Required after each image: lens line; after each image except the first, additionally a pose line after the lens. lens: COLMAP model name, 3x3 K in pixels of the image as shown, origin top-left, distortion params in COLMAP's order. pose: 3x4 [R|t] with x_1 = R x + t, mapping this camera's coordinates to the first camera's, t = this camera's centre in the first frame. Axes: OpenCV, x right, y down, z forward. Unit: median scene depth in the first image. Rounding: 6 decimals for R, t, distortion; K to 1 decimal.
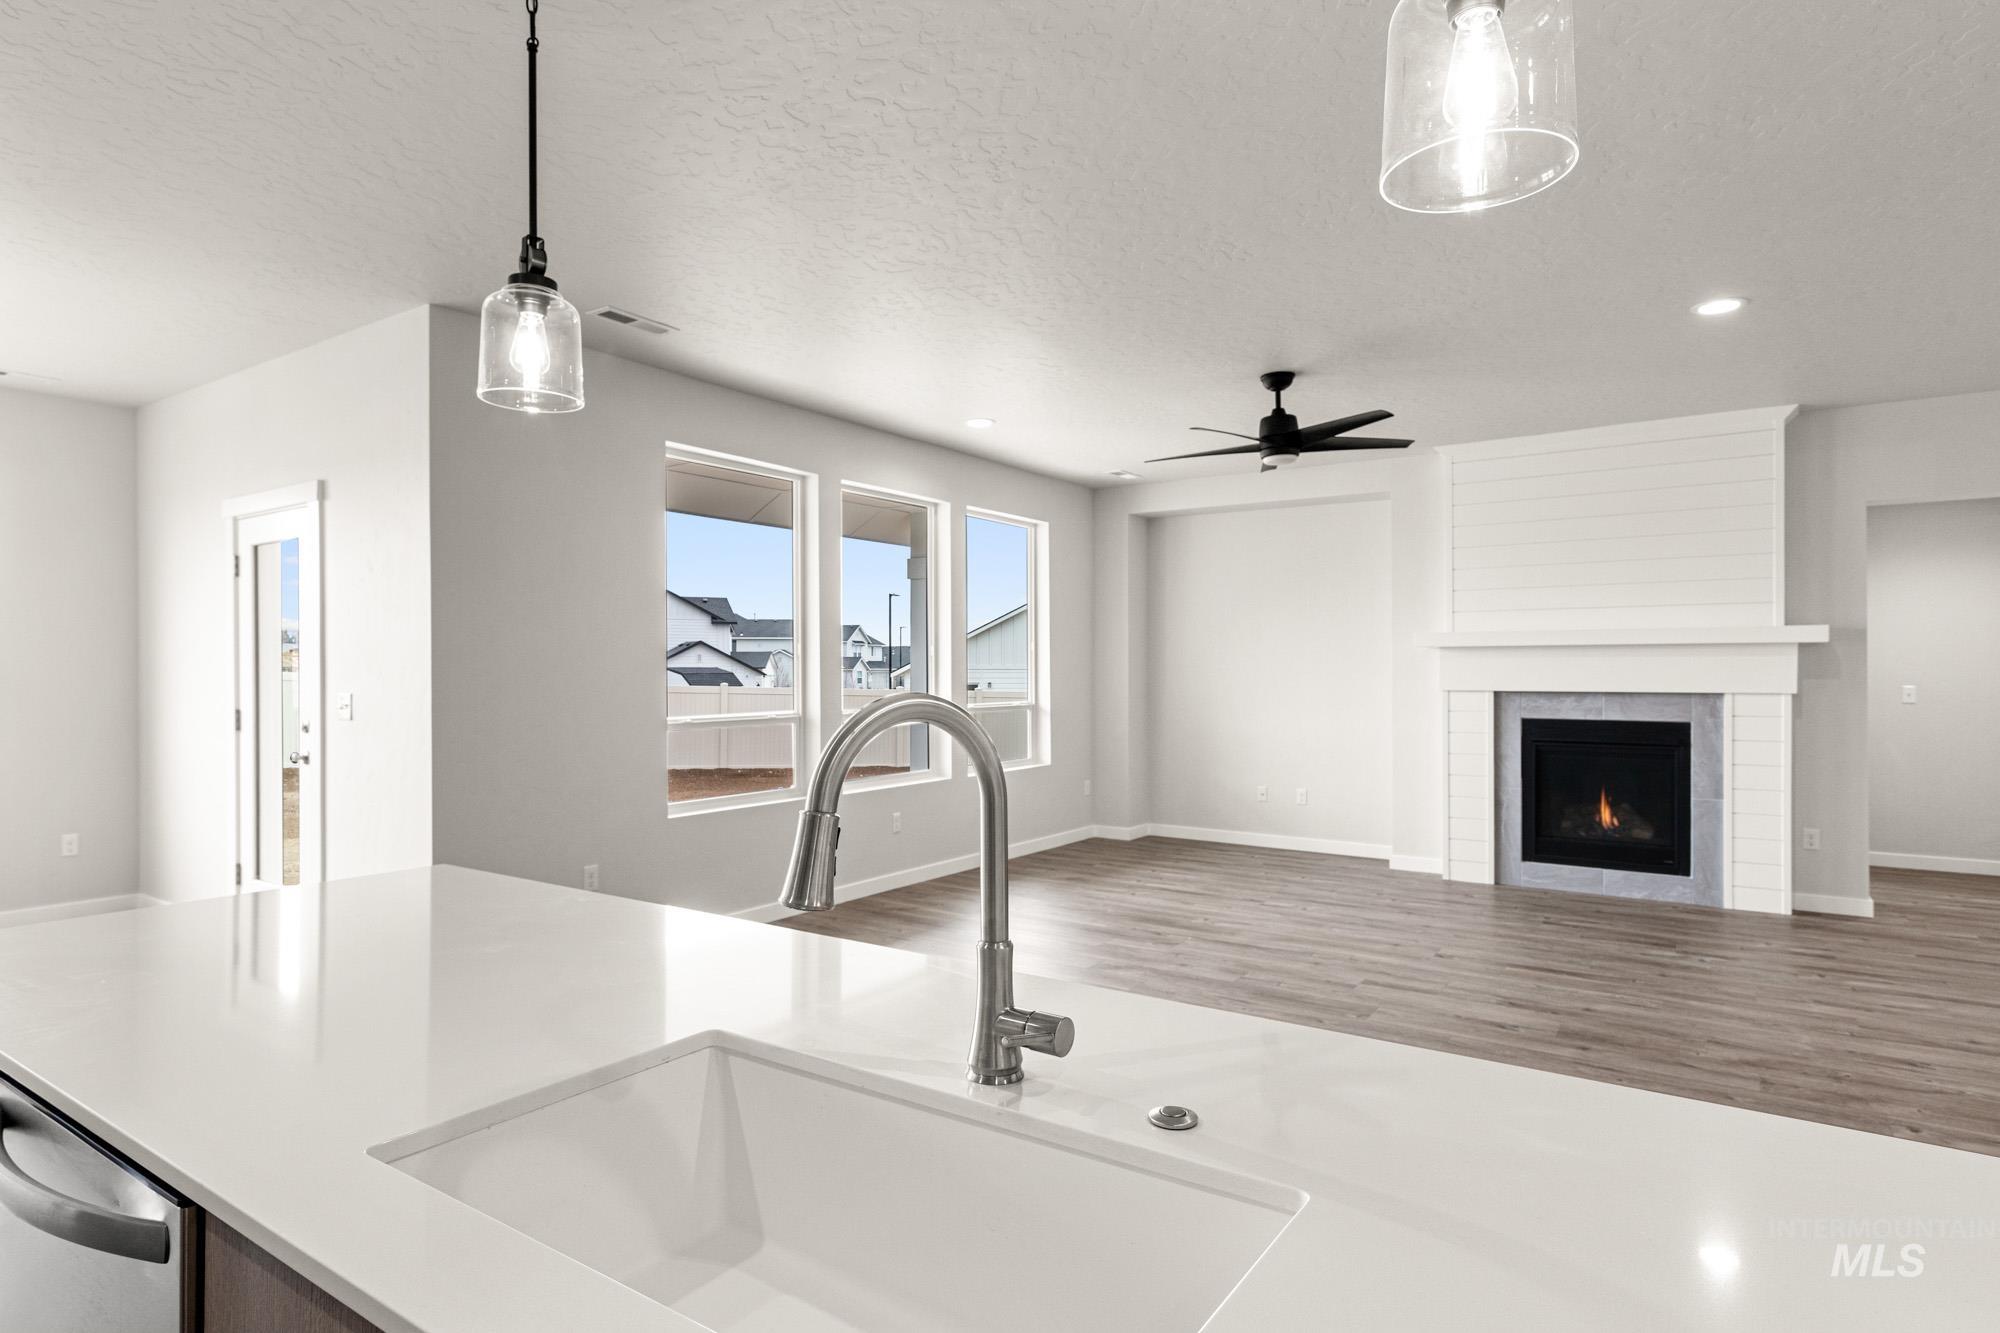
lens RADIAL K [[1081.2, 0, 996.7], [0, 1081.2, 678.9], [0, 0, 1]] dist [0.005377, -0.001129]
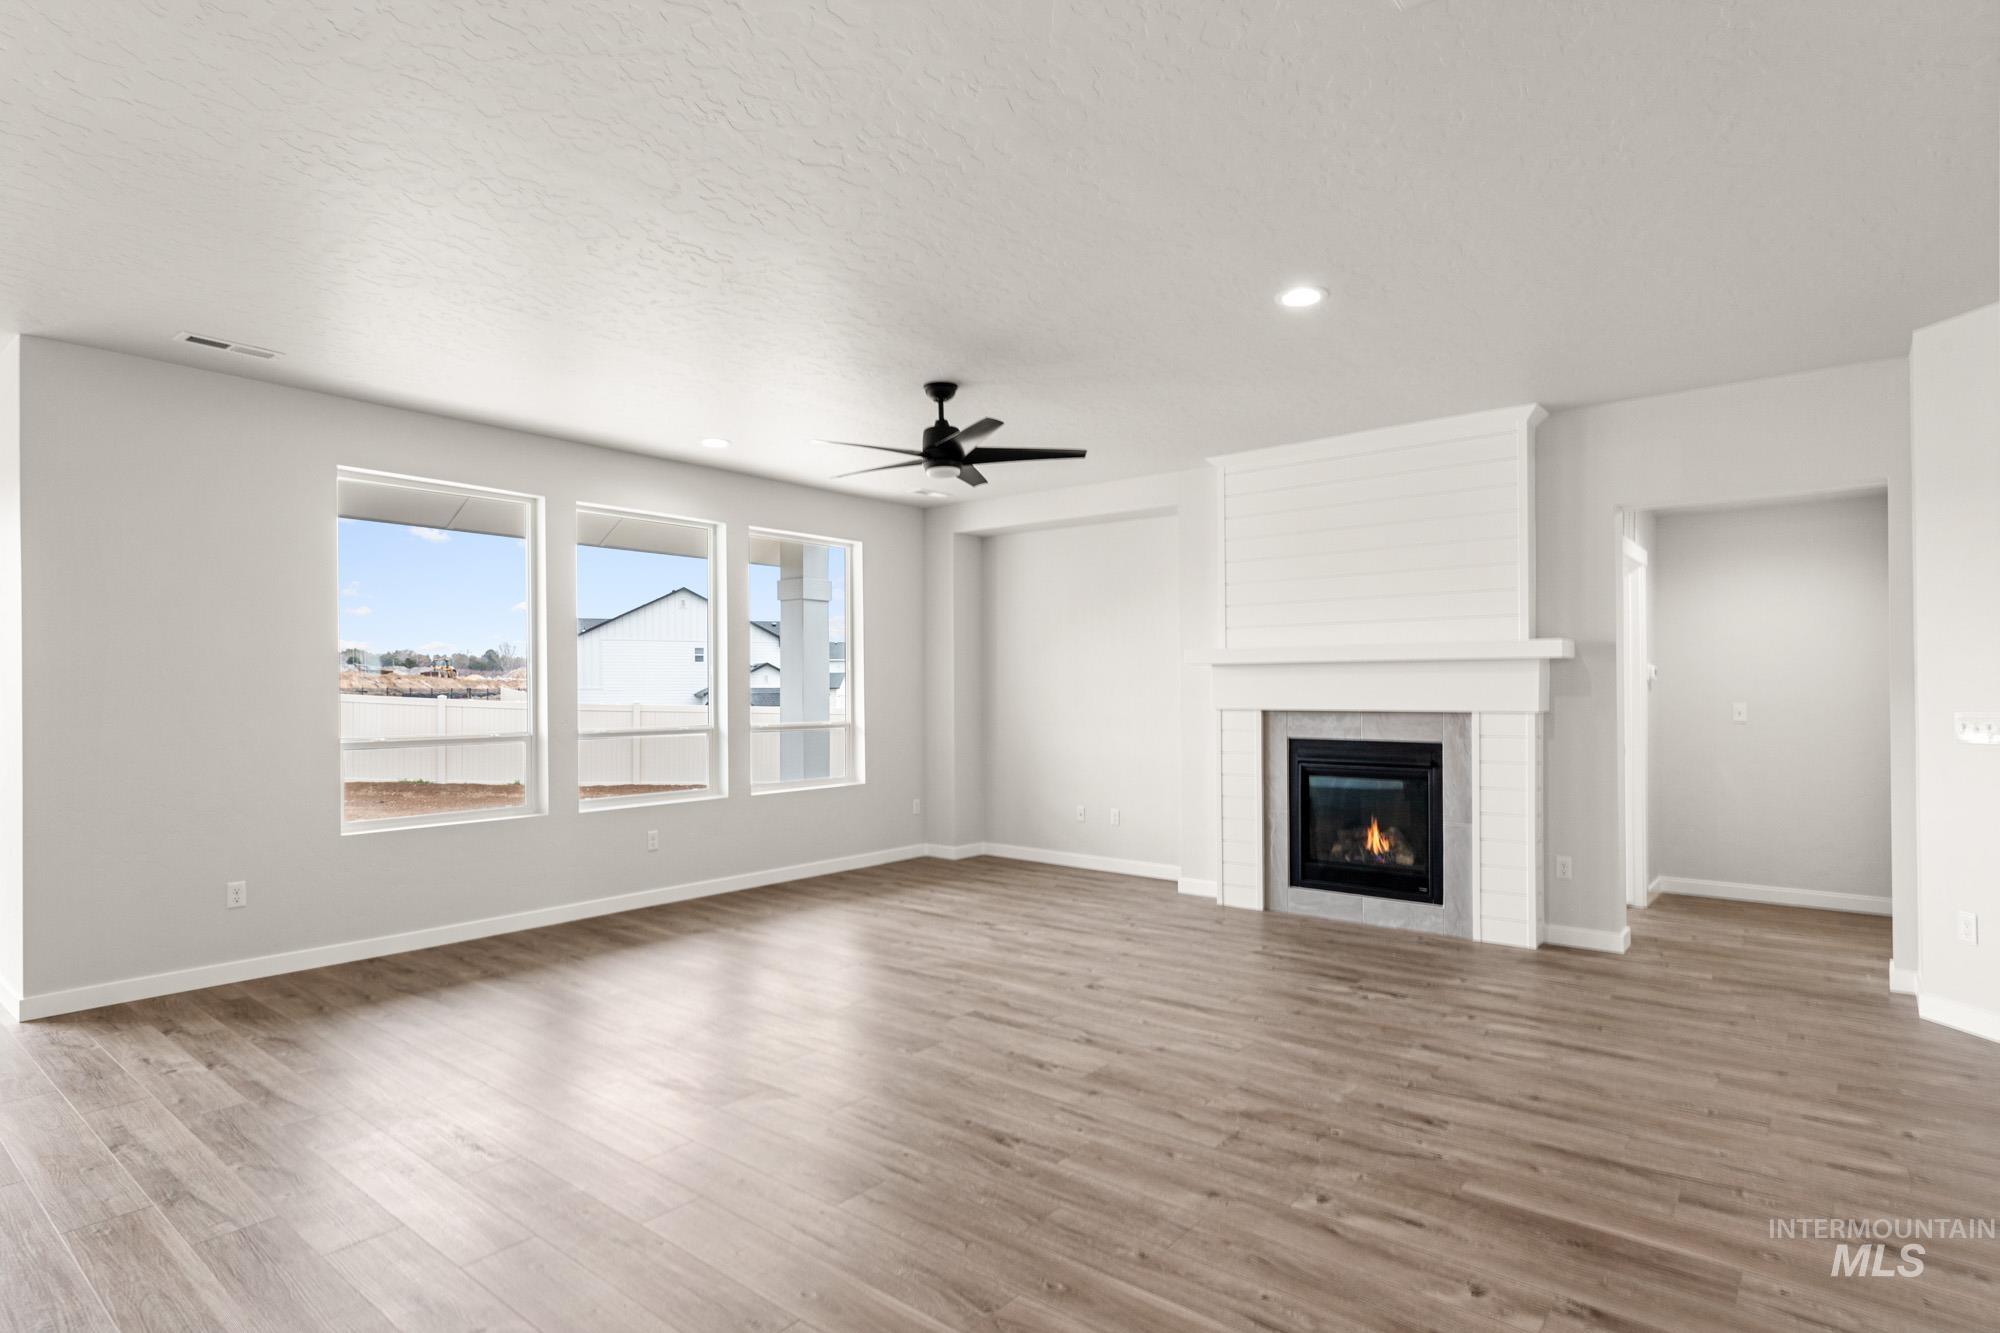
lens RADIAL K [[1044.2, 0, 1000.7], [0, 1044.2, 694.5], [0, 0, 1]] dist [0.001285, 0.000507]
pose [[0.996570, -0.001334, -0.082738, 0.338025], [0.001075, 0.999994, -0.003170, 0.000591], [0.082741, 0.003070, 0.996566, 0.060493]]
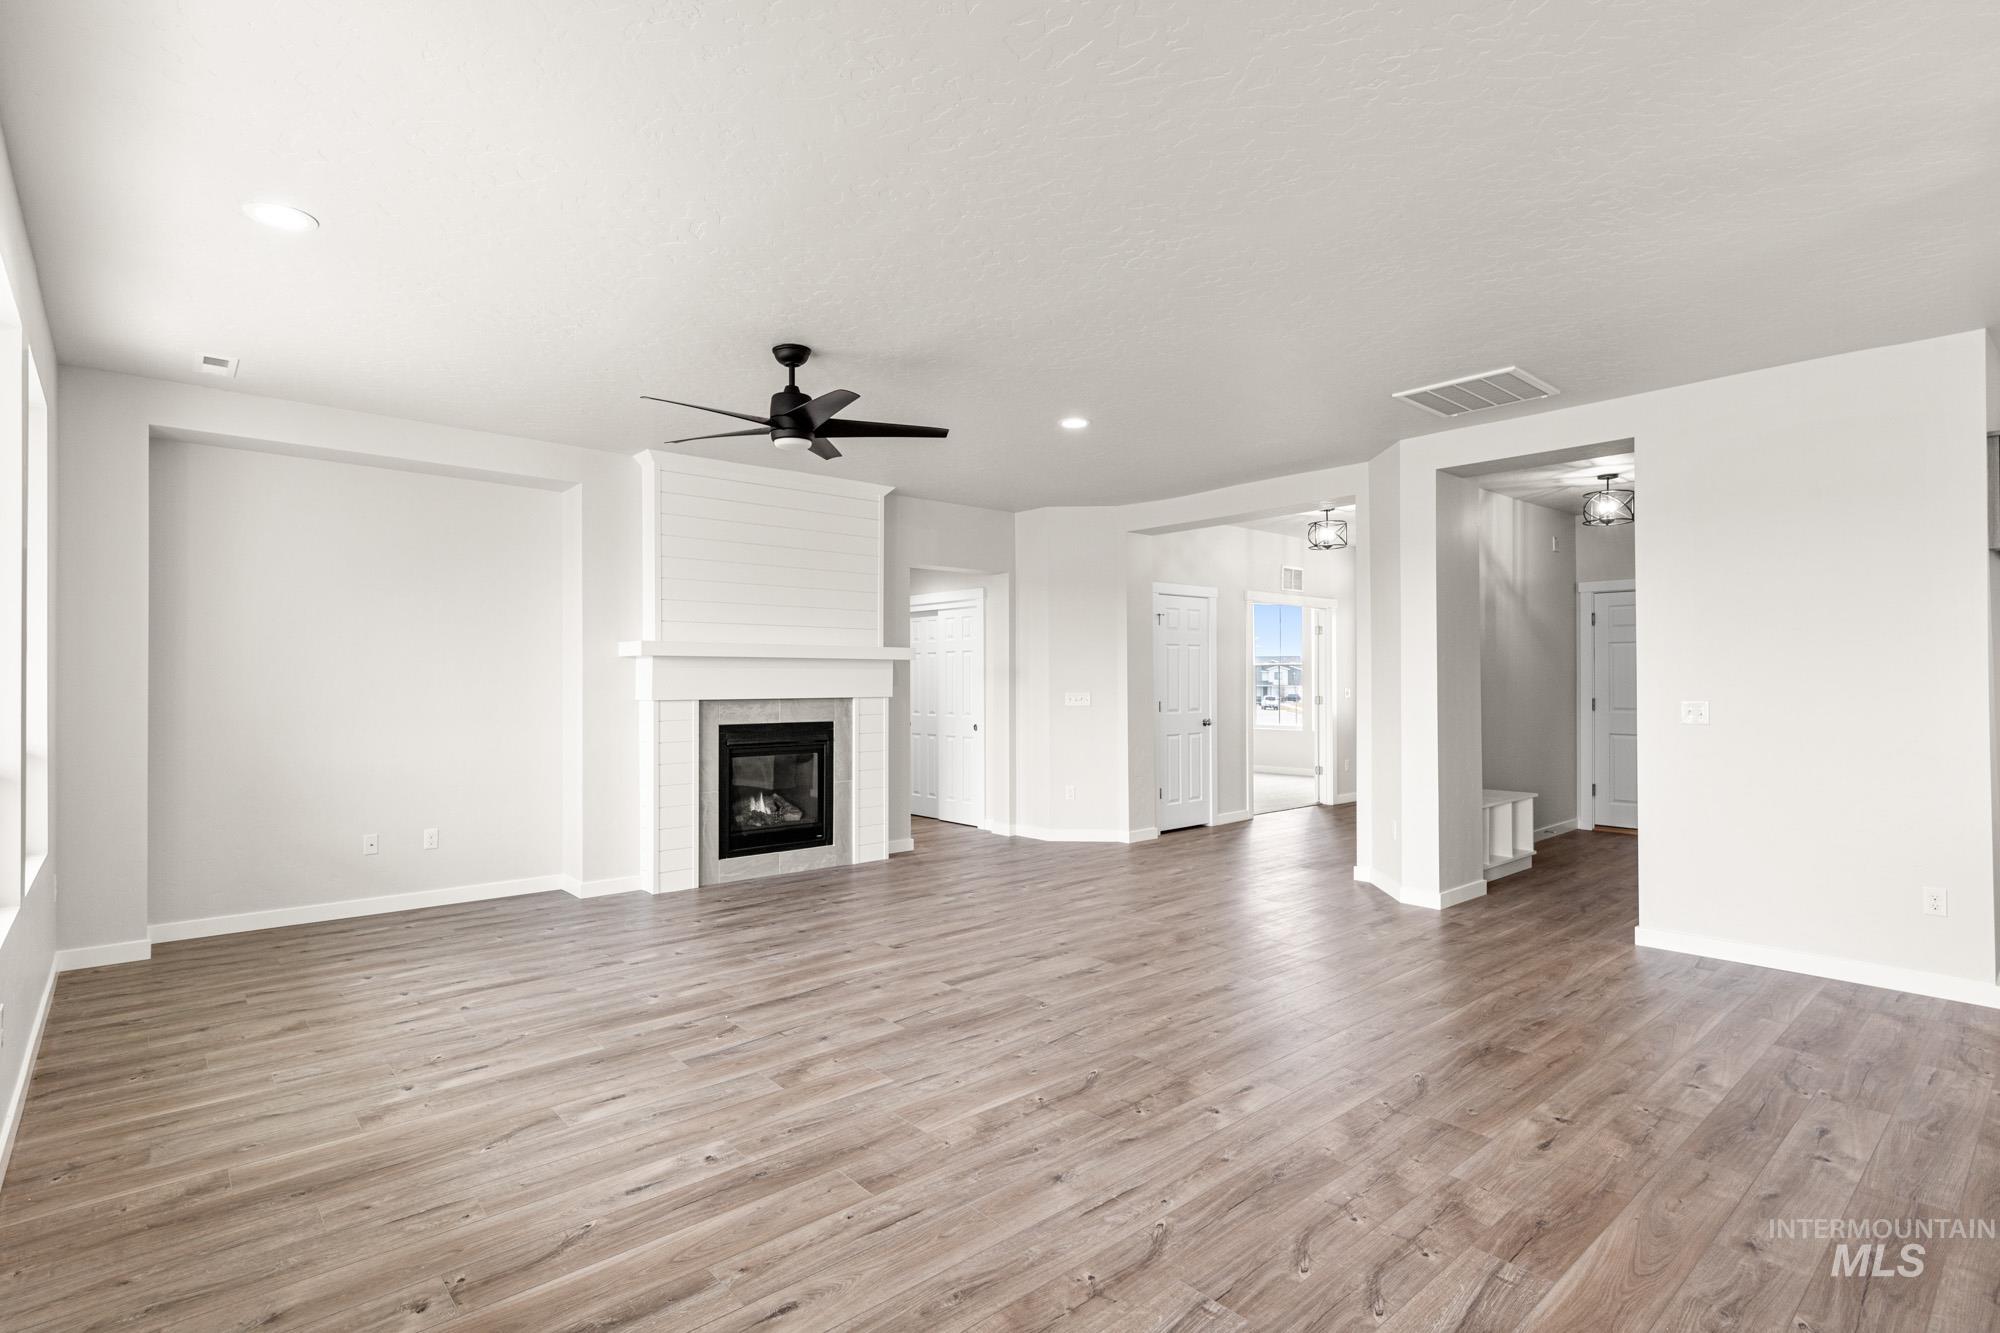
lens RADIAL K [[969.7, 0, 998.5], [0, 969.7, 677.1], [0, 0, 1]] dist [0.004770, 0.000149]
pose [[0.236780, 0.003889, 0.971555, -0.411295], [0.007512, 0.999955, -0.005833, -0.003045], [-0.971534, 0.008679, 0.236740, 0.558667]]
